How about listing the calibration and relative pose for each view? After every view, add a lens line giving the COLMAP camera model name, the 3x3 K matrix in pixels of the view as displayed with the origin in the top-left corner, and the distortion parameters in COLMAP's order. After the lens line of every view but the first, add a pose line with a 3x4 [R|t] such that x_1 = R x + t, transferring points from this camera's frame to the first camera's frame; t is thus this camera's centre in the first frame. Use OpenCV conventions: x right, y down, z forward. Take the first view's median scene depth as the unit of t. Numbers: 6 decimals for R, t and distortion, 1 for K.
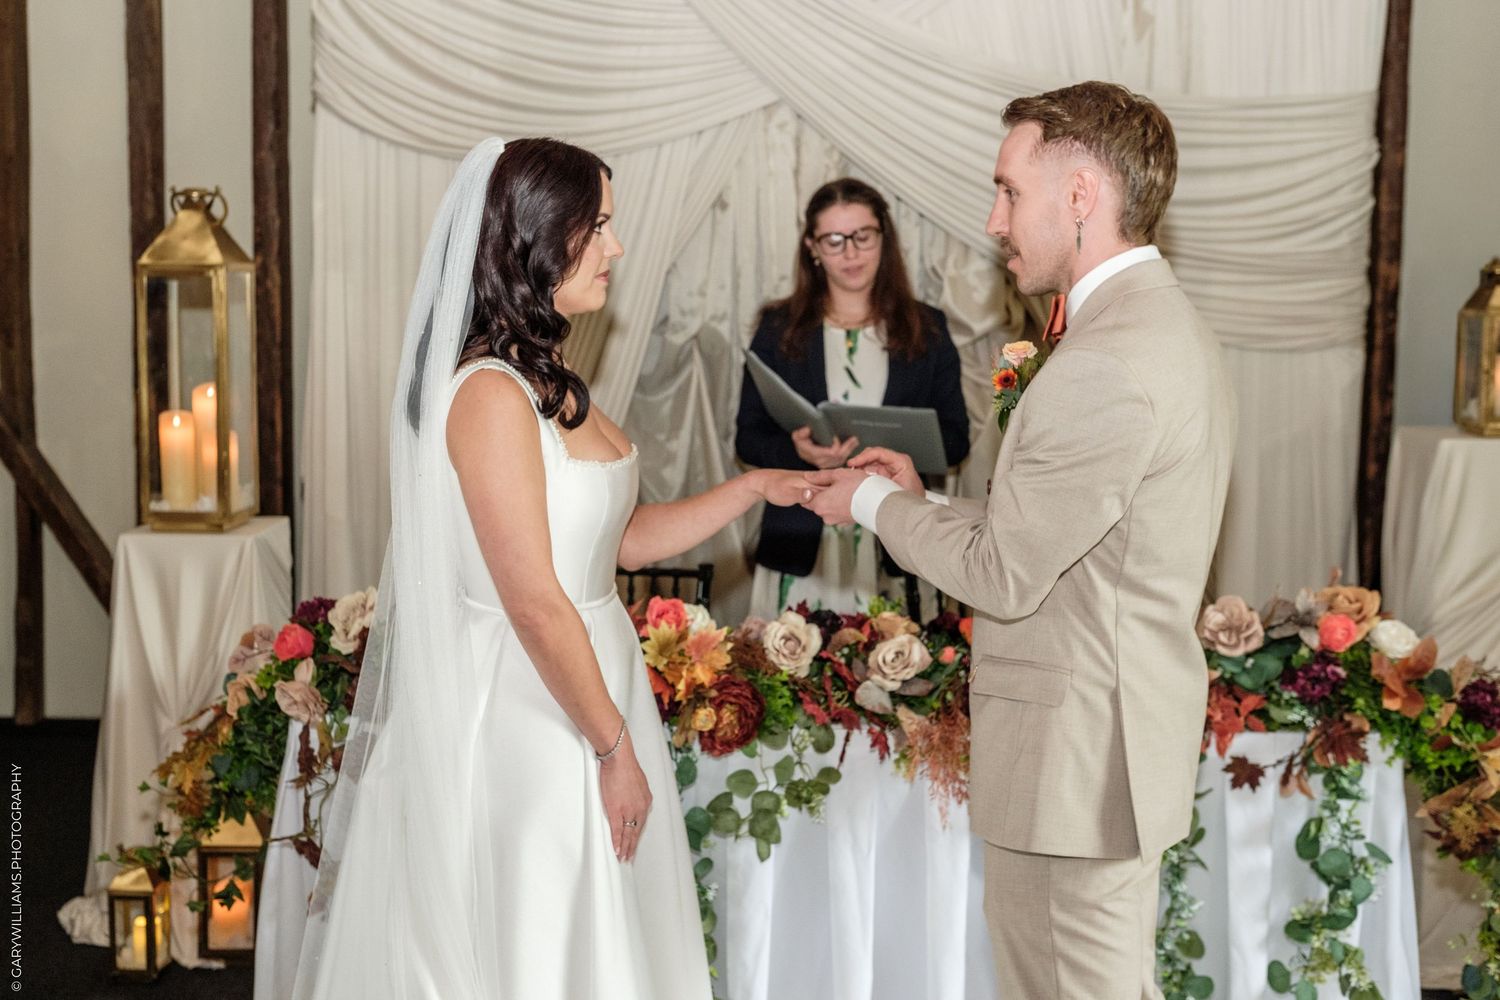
lens RADIAL K [[1811.6, 0, 749.4], [0, 1811.6, 423.5], [0, 0, 1]] dist [-0.071847, 0.448947]
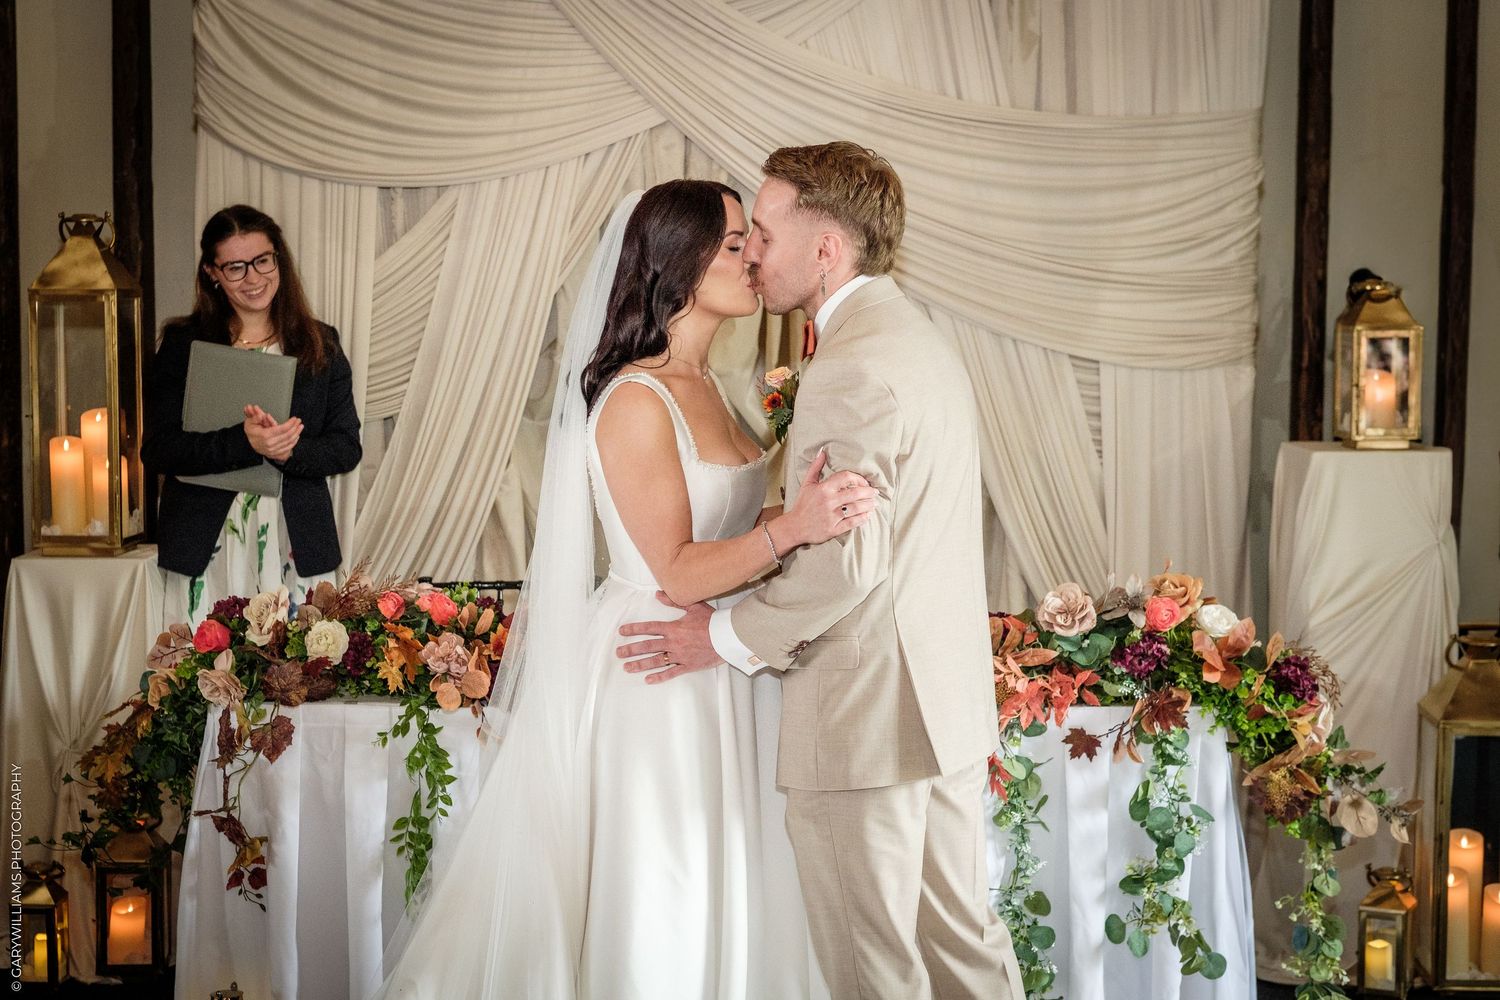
lens RADIAL K [[2330.4, 0, 700.2], [0, 2330.4, 498.8], [0, 0, 1]] dist [0.047945, 0.123264]
pose [[0.999857, -0.008736, 0.014463, 0.021674], [0.008724, 0.999962, 0.000851, 0.040503], [-0.014470, -0.000724, 0.999895, -0.413617]]
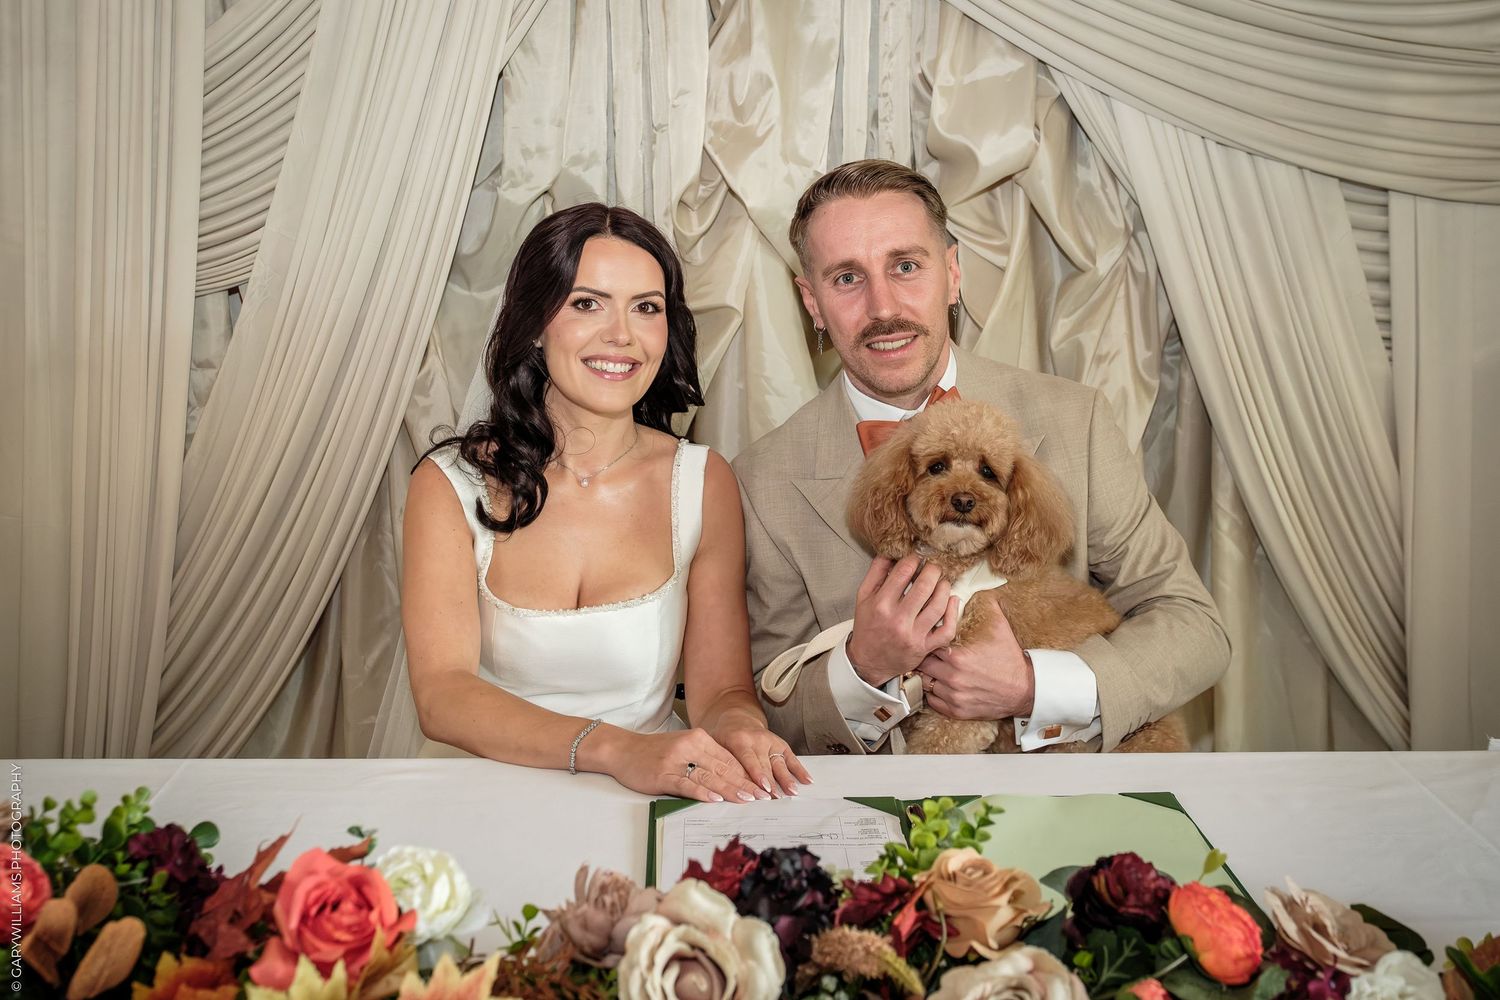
lens RADIAL K [[1248.9, 0, 750.0], [0, 1248.9, 500.0], [0, 0, 1]] dist [0.003239, 0.001236]
pose [[0.998537, -0.035639, 0.040667, 0.029964], [0.029224, 0.988453, 0.148684, -0.007100], [-0.045497, -0.147278, 0.988048, 0.875304]]
